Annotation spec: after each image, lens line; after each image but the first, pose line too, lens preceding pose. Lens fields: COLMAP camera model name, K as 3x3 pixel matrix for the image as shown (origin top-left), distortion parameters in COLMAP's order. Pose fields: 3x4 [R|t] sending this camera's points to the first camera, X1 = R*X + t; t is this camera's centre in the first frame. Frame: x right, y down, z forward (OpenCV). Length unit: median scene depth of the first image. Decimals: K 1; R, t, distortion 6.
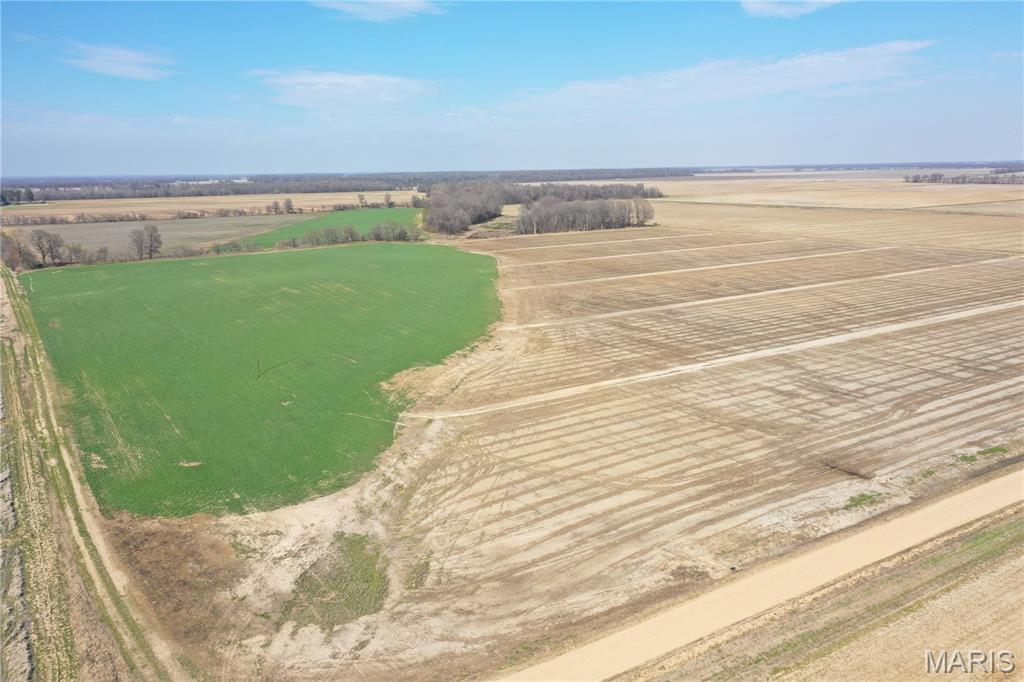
lens RADIAL K [[802.4, 0, 514.6], [0, 802.4, 333.7], [0, 0, 1]] dist [0.009078, 0.003891]
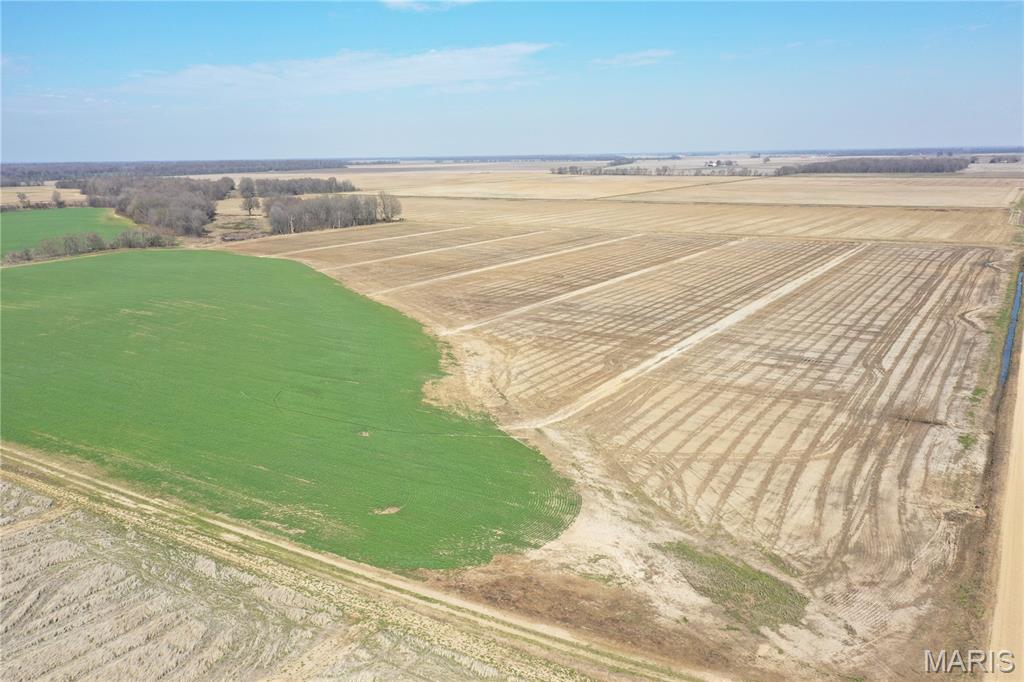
lens RADIAL K [[802.4, 0, 513.1], [0, 802.4, 347.8], [0, 0, 1]] dist [0.009078, 0.003891]
pose [[0.907222, -0.095498, 0.409668, -0.569183], [0.084306, 0.995408, 0.045342, -0.043967], [-0.412117, -0.006598, 0.911107, 0.112983]]
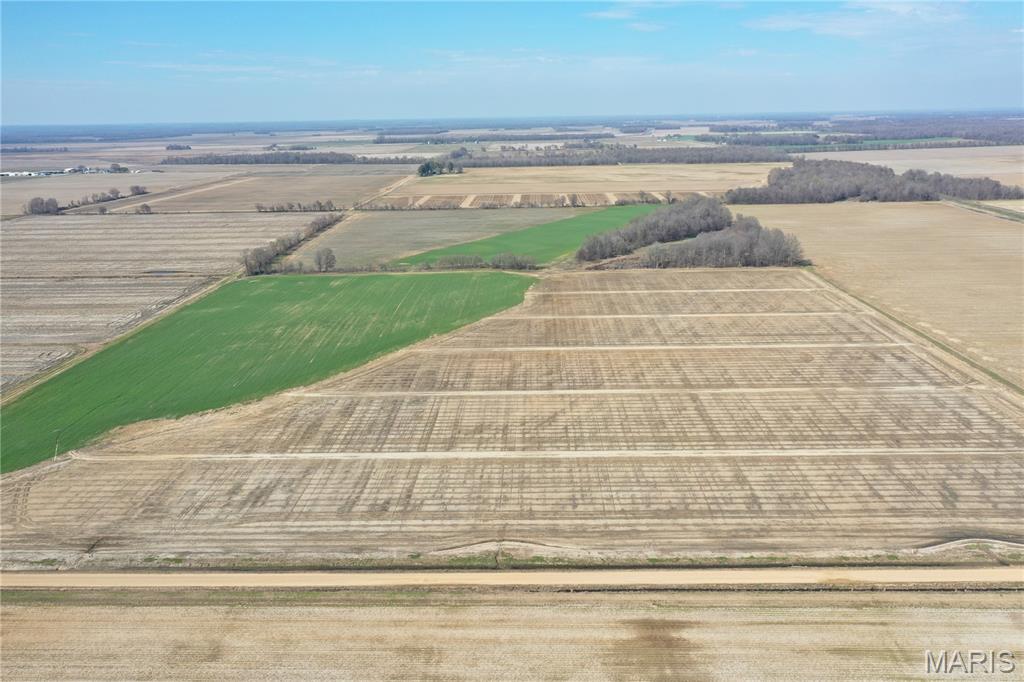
lens RADIAL K [[802.4, 0, 514.3], [0, 802.4, 343.1], [0, 0, 1]] dist [0.009078, 0.003891]
pose [[0.828996, 0.152496, -0.538062, 1.846934], [-0.106765, 0.987565, 0.115400, -0.520433], [0.548969, -0.038220, 0.834969, 0.013943]]
